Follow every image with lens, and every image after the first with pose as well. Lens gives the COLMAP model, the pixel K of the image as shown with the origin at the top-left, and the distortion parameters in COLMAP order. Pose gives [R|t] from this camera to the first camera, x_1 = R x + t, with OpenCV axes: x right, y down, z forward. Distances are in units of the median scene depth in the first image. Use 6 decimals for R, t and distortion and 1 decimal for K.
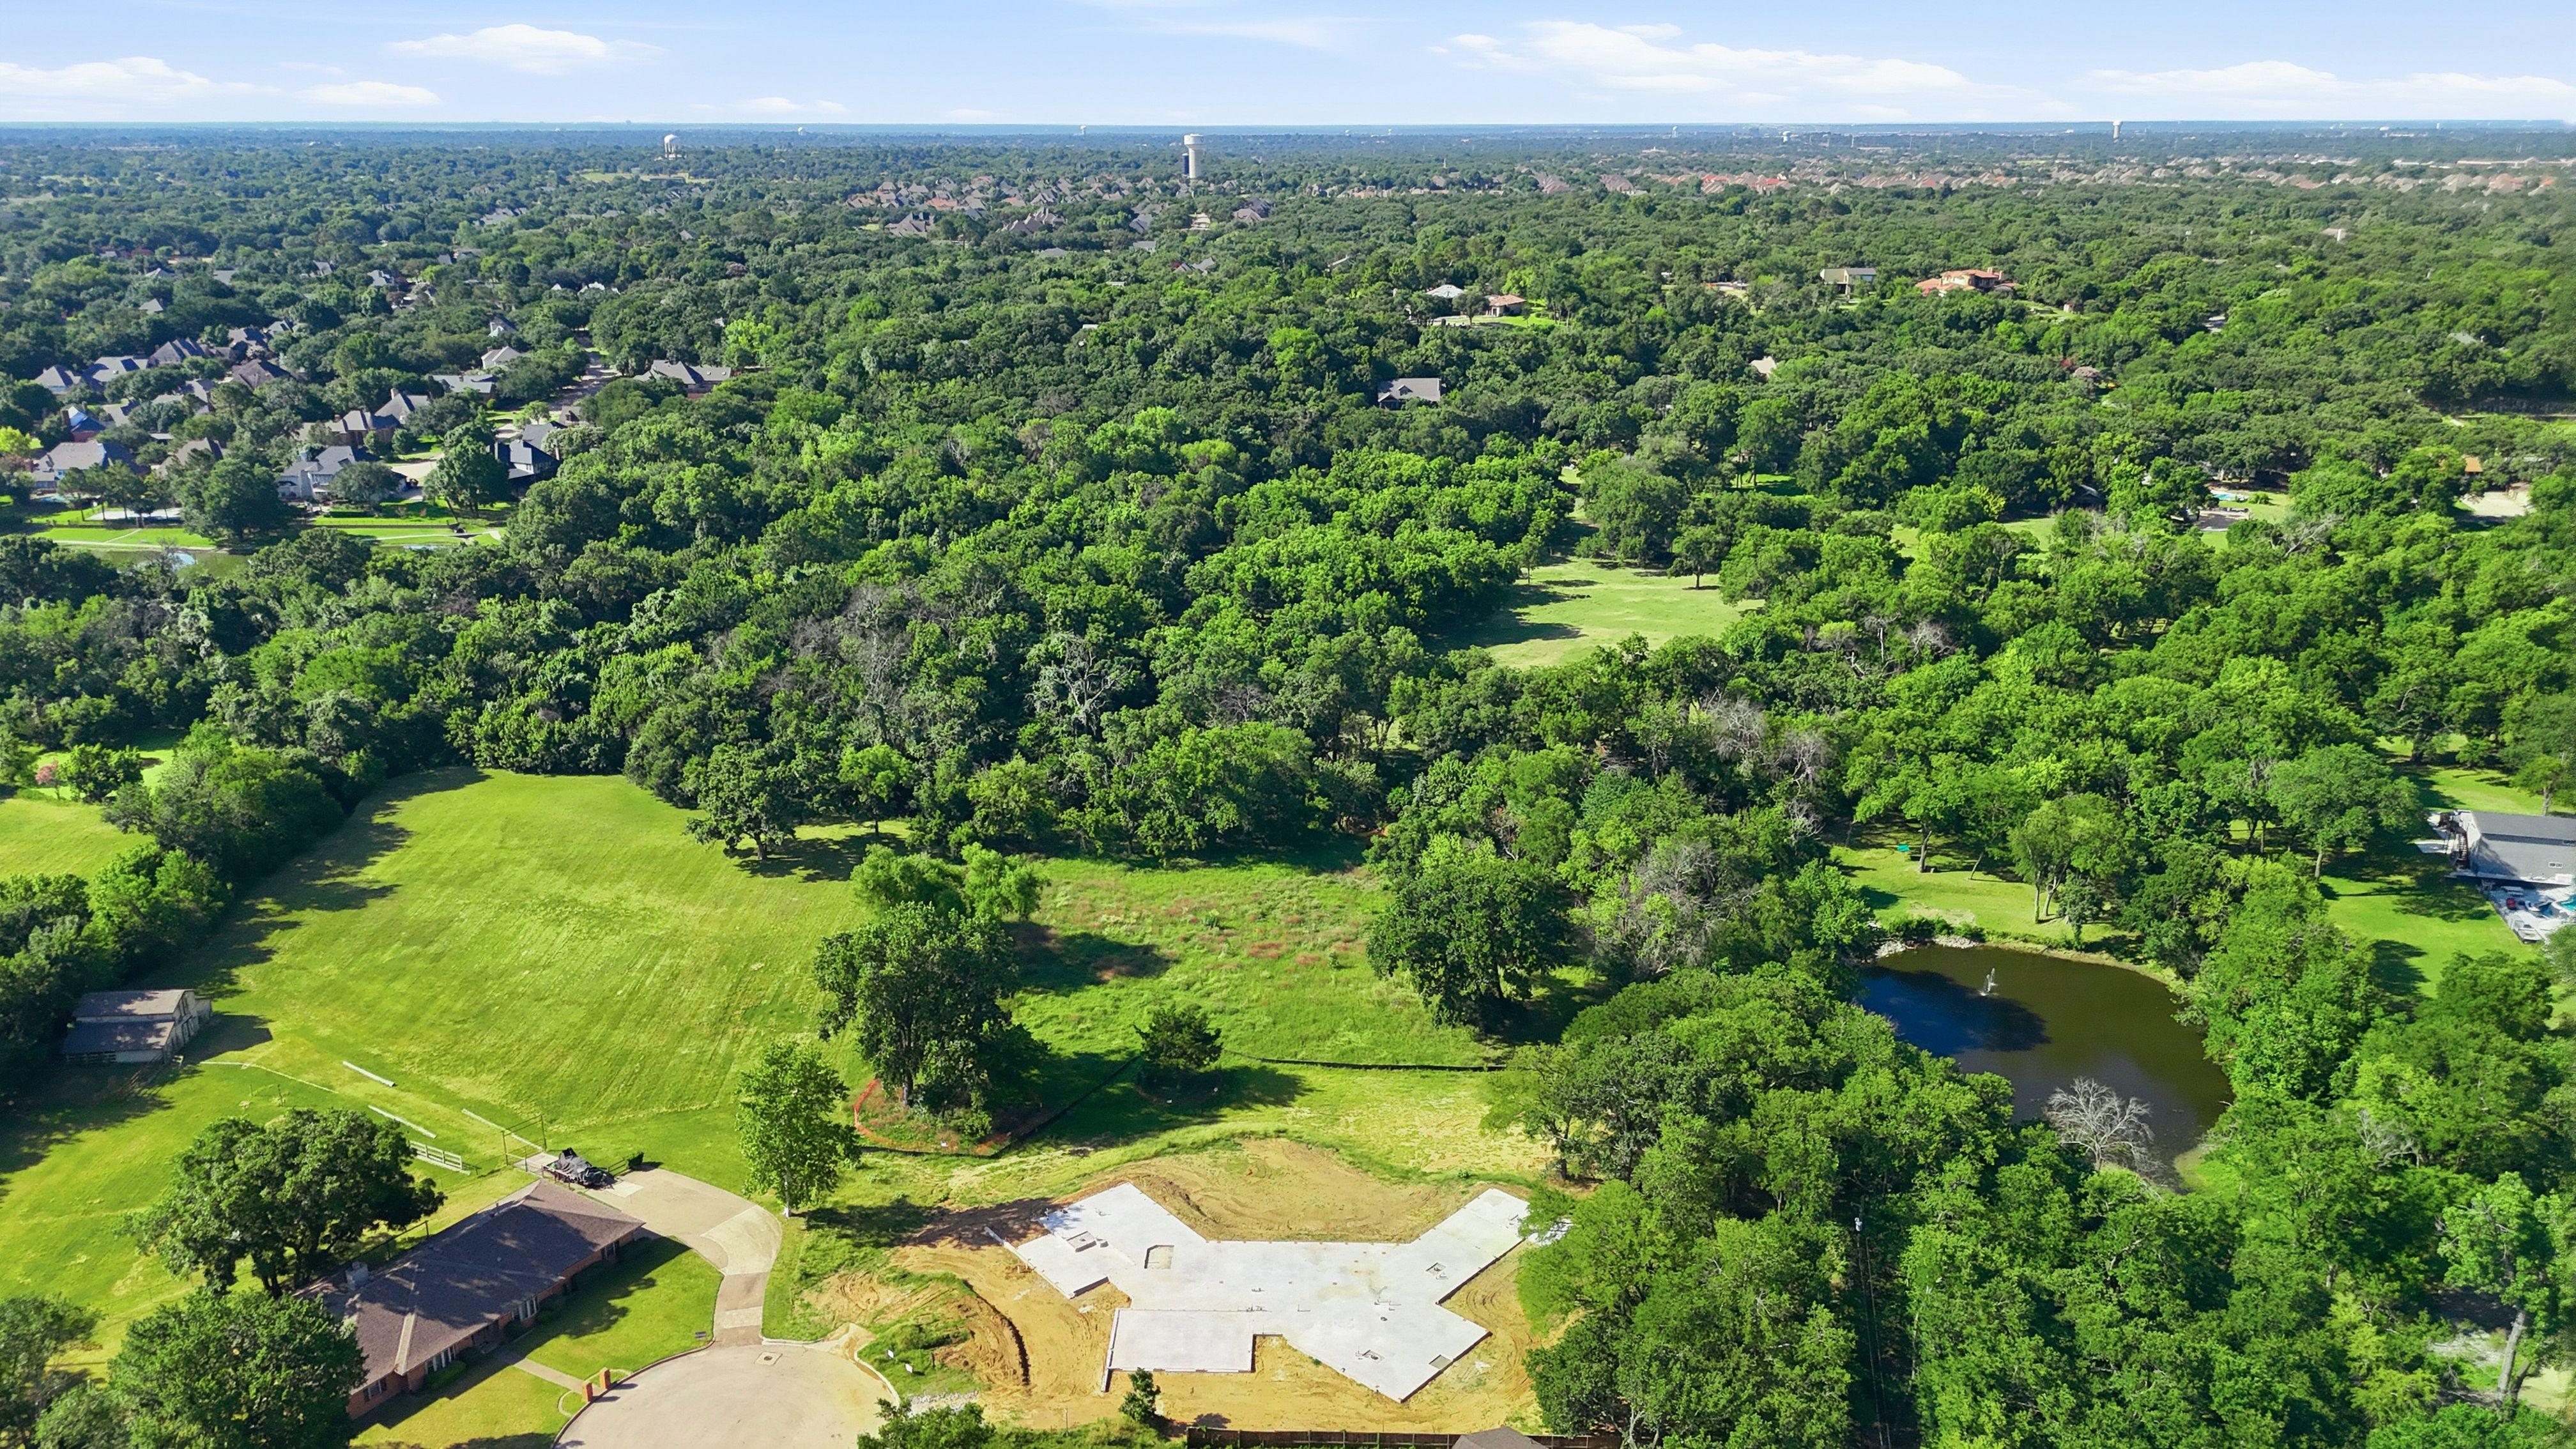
lens RADIAL K [[1891.7, 0, 1288.0], [0, 1891.7, 724.5], [0, 0, 1]] dist [0.085007, -0.091692]
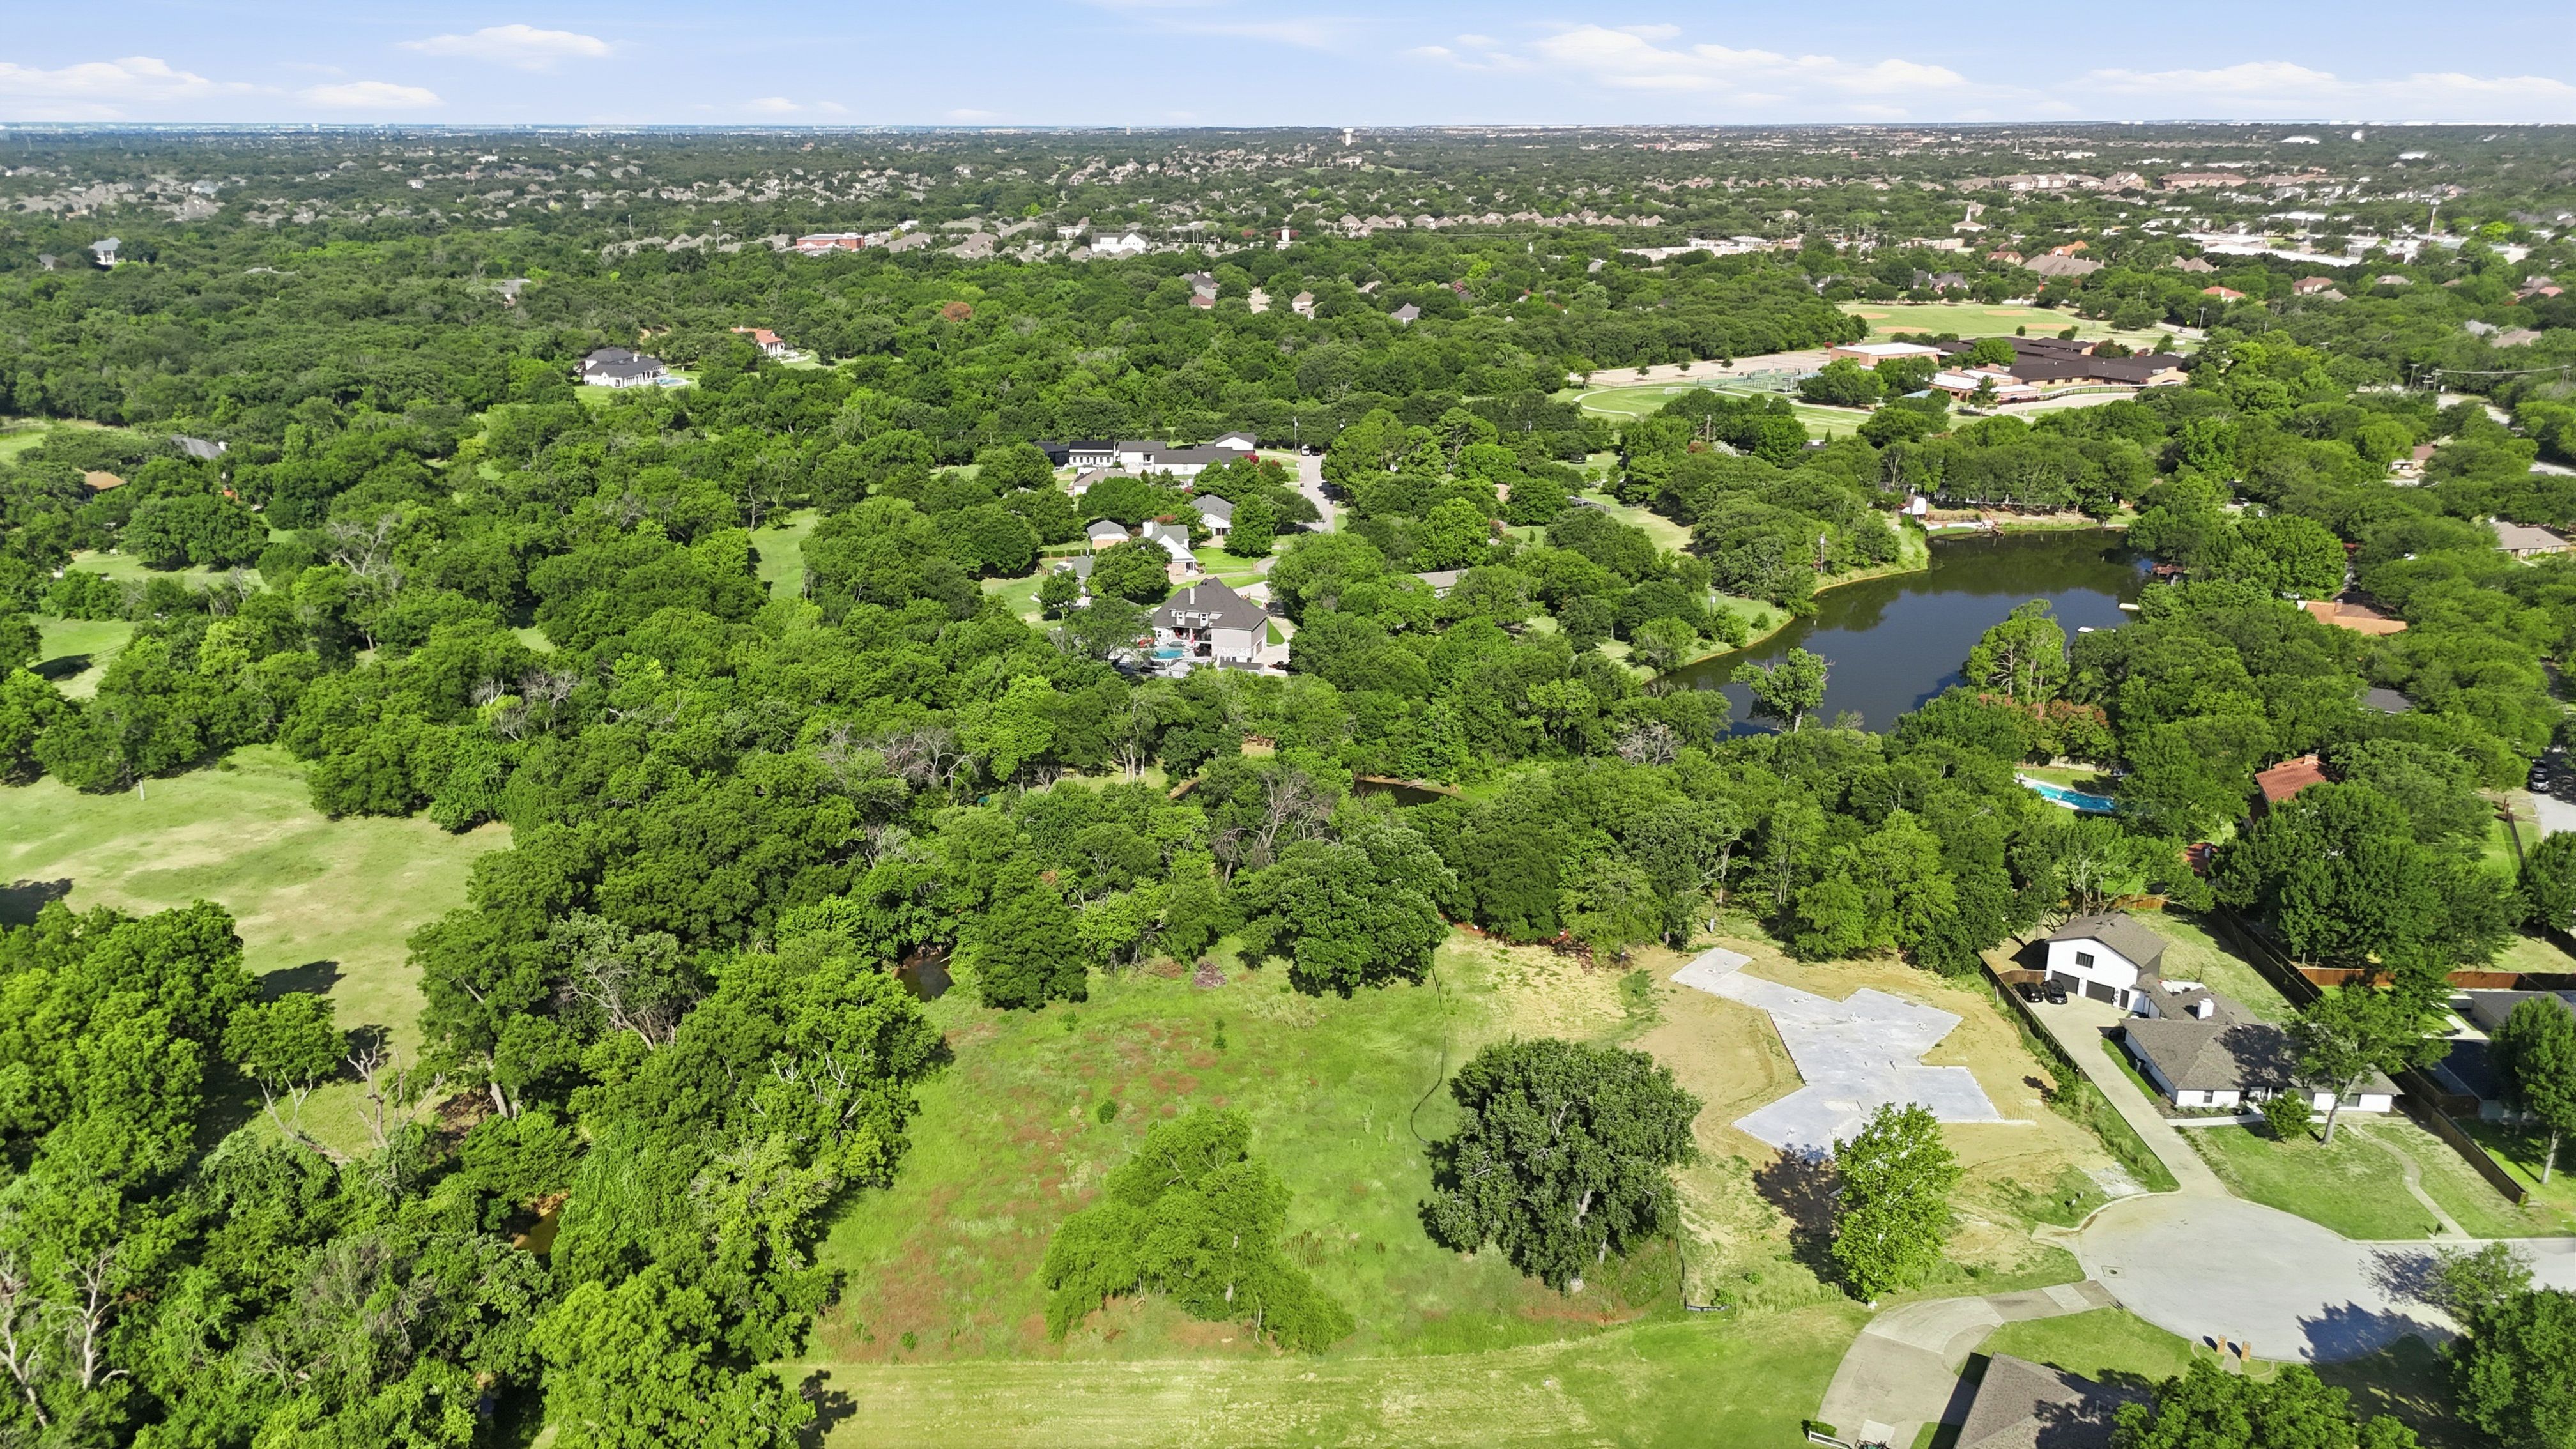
lens RADIAL K [[1888.6, 0, 1288.0], [0, 1888.6, 724.5], [0, 0, 1]] dist [0.109044, -0.205377]
pose [[-0.009453, -0.302578, 0.953078, -0.763005], [0.304786, 0.906895, 0.290940, -0.258201], [-0.952374, 0.293235, 0.083648, 0.797367]]
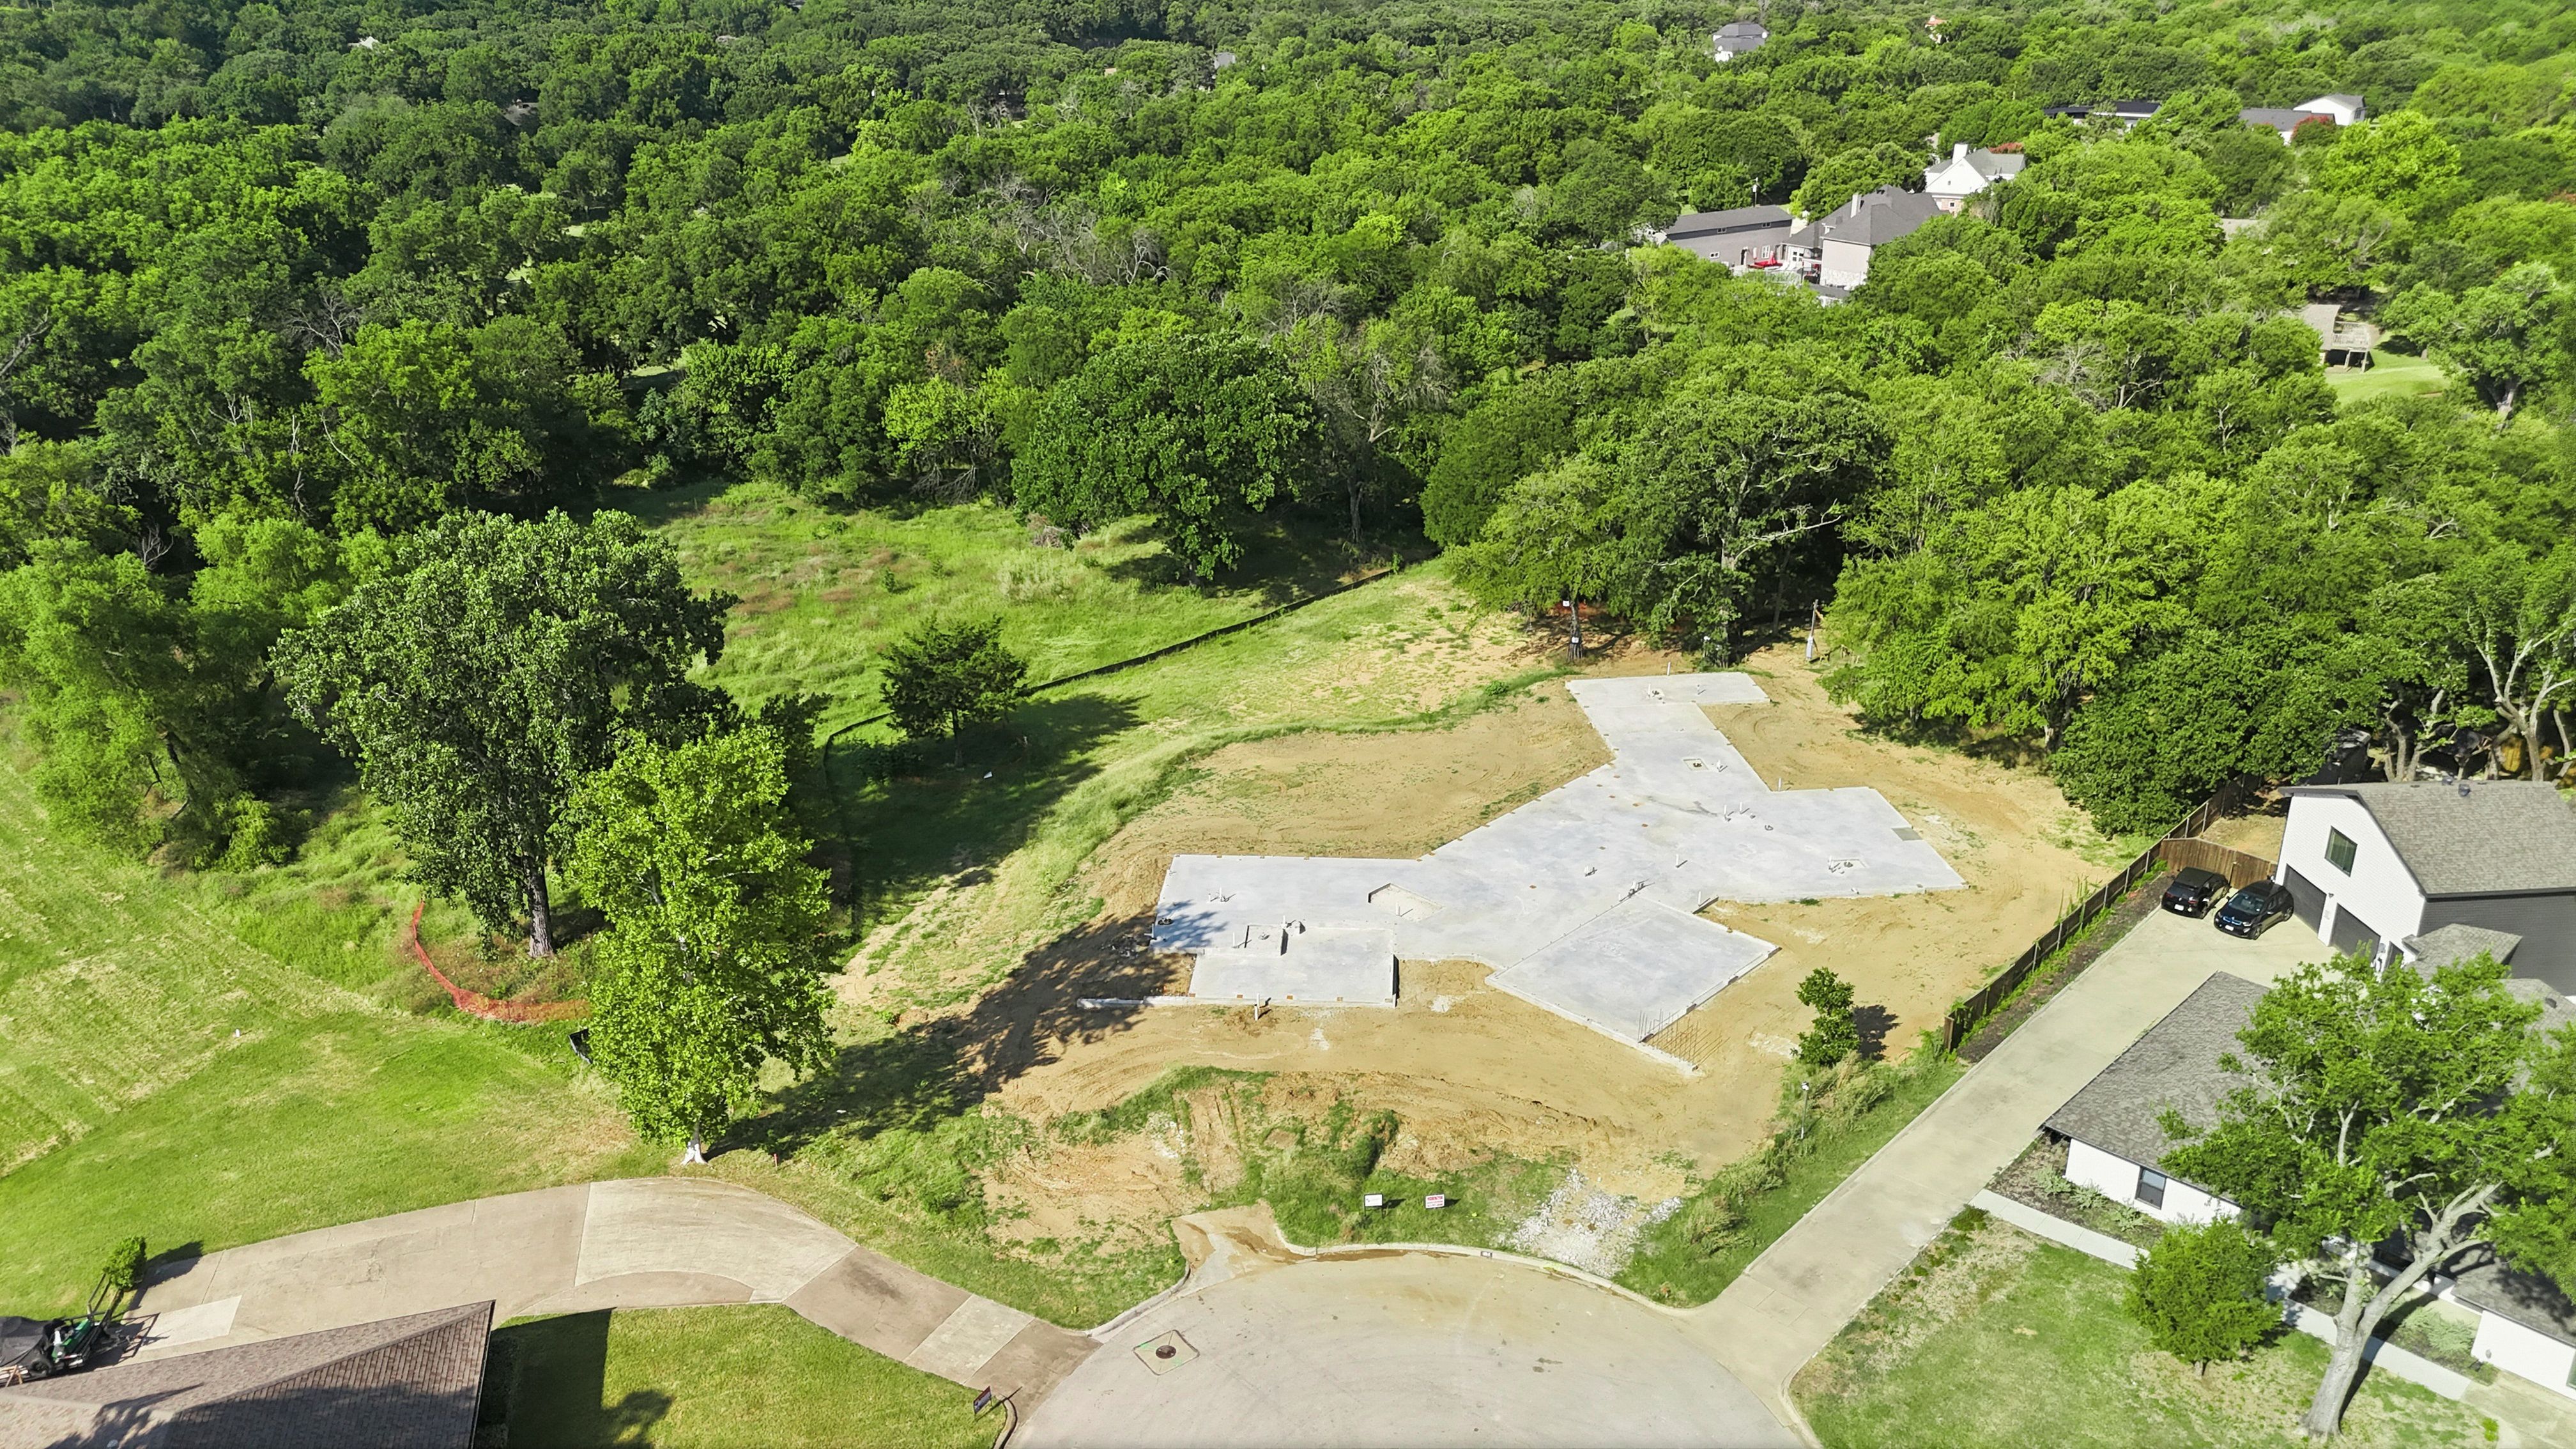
lens RADIAL K [[1898.0, 0, 1288.0], [0, 1898.0, 724.5], [0, 0, 1]] dist [0.070296, -0.064608]
pose [[0.675789, -0.286923, 0.678959, -0.311410], [0.233461, 0.957022, 0.172060, 0.087261], [-0.699146, 0.042234, 0.713730, 0.431103]]
